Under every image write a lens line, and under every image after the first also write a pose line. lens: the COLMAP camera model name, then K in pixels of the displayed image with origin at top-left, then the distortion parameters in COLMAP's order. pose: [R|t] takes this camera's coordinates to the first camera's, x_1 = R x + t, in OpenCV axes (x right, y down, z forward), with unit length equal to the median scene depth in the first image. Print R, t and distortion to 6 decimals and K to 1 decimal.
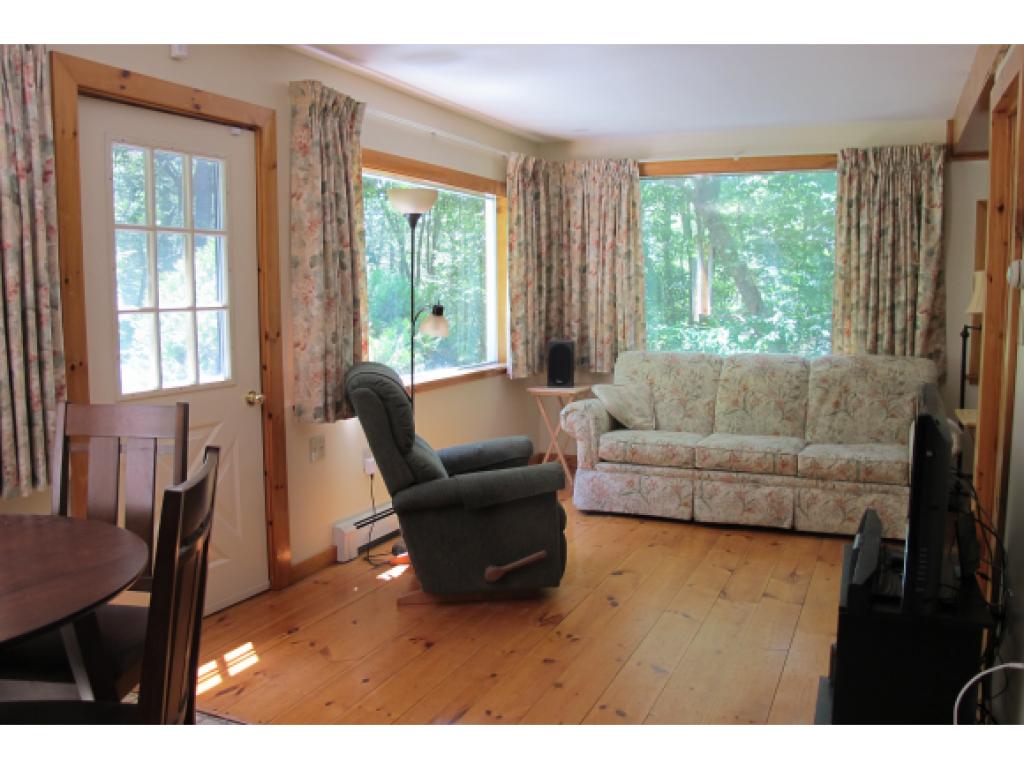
lens RADIAL K [[860.2, 0, 512.5], [0, 860.2, 384.5], [0, 0, 1]] dist [-0.150875, 0.101298]
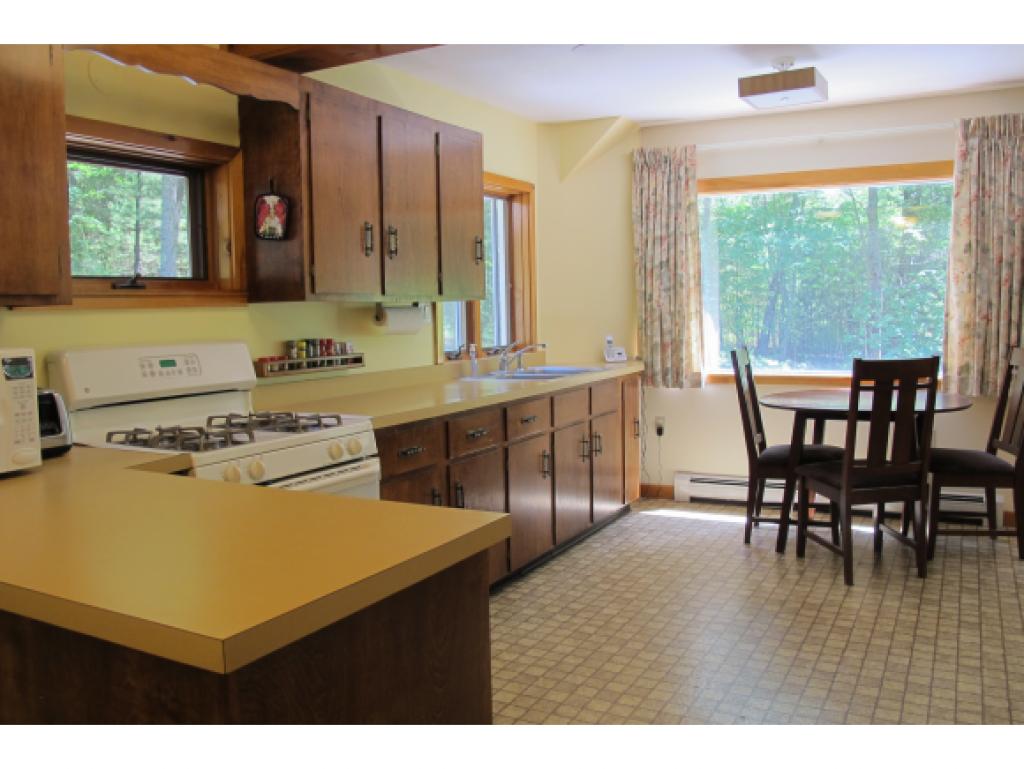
lens RADIAL K [[860.2, 0, 507.4], [0, 860.2, 393.9], [0, 0, 1]] dist [-0.150875, 0.101298]
pose [[-0.084405, 0.102971, -0.991097, 0.633947], [-0.086164, 0.990166, 0.110212, 0.010595], [0.992699, 0.094699, -0.074702, 0.029067]]
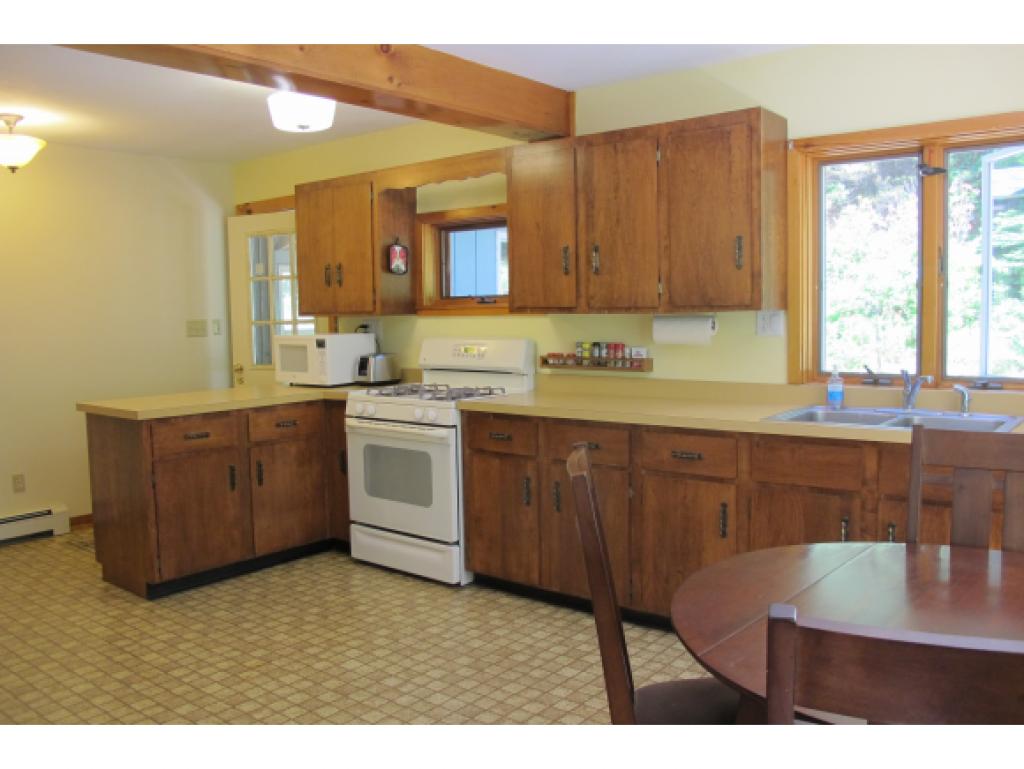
lens RADIAL K [[860.2, 0, 513.5], [0, 860.2, 383.4], [0, 0, 1]] dist [-0.150875, 0.101298]
pose [[-0.964445, -0.001368, 0.264281, -0.181486], [0.050743, 0.980423, 0.190250, -0.067267], [-0.259367, 0.196896, -0.945495, 0.633824]]
